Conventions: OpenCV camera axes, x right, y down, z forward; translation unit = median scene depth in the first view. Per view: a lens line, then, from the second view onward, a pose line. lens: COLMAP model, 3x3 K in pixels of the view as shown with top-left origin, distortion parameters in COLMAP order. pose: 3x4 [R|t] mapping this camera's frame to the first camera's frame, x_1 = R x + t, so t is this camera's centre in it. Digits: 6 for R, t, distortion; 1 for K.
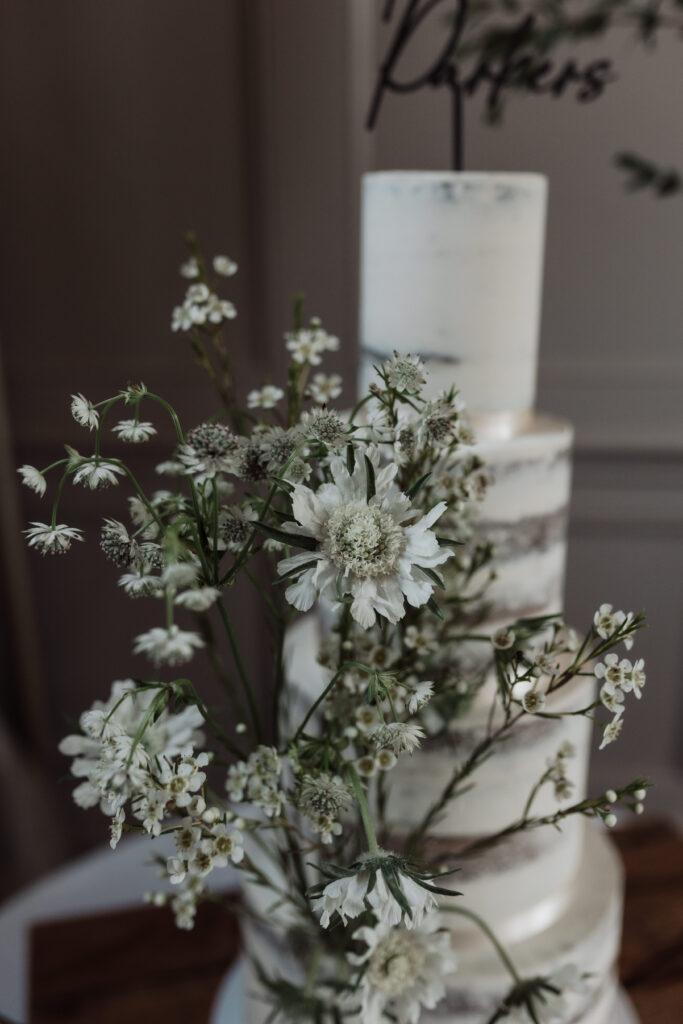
lens RADIAL K [[999.7, 0, 339.9], [0, 999.7, 512.3], [0, 0, 1]] dist [0.002487, 0.000000]
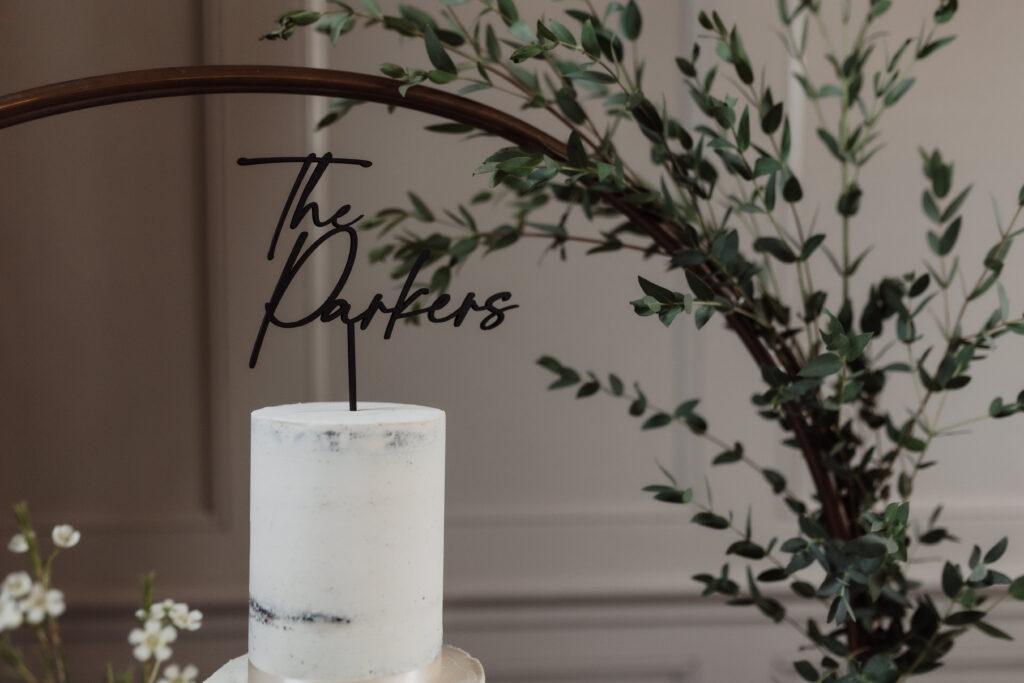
lens RADIAL K [[999.7, 0, 508.1], [0, 999.7, 350.6], [0, 0, 1]] dist [0.002487, 0.000000]
pose [[0.986797, -0.000258, 0.161961, 0.119054], [0.037660, 0.972956, -0.227902, -0.186530], [-0.157522, 0.230992, 0.960120, 0.072793]]
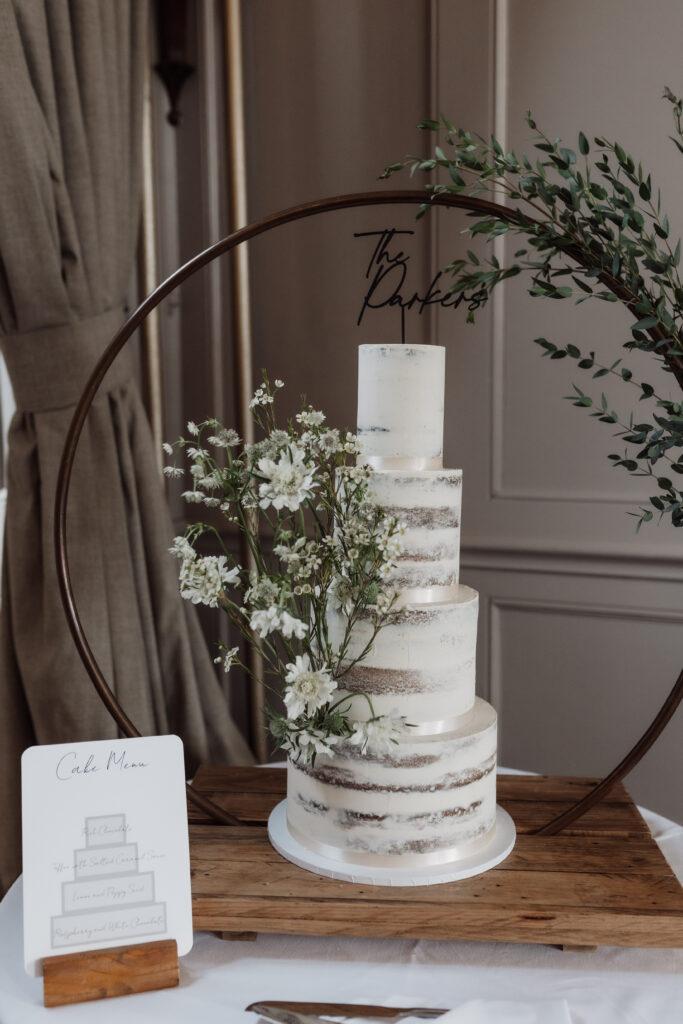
lens RADIAL K [[999.7, 0, 339.9], [0, 999.7, 512.8], [0, 0, 1]] dist [0.002487, 0.000000]
pose [[0.944708, 0.040739, -0.325371, 0.740235], [-0.101751, 0.979693, -0.172767, 0.403775], [0.311725, 0.196321, 0.929670, -0.970126]]
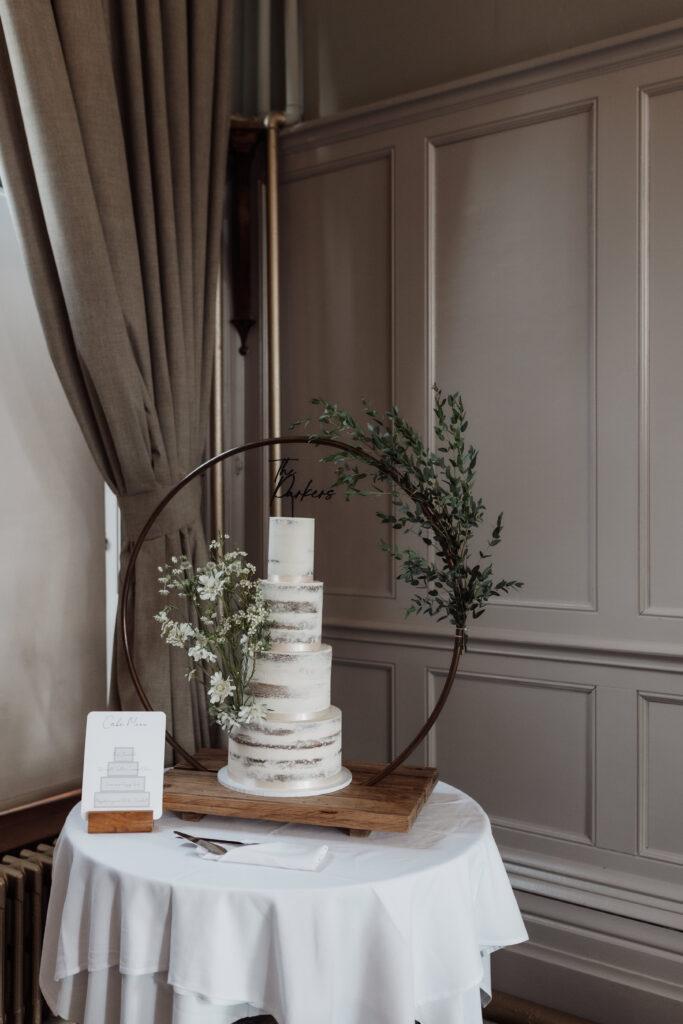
lens RADIAL K [[999.7, 0, 343.8], [0, 999.7, 507.4], [0, 0, 1]] dist [0.002487, 0.000000]
pose [[0.867861, 0.014653, -0.496590, 2.469244], [-0.161008, 0.953912, -0.253237, 0.652382], [0.469992, 0.299729, 0.830223, -2.412334]]
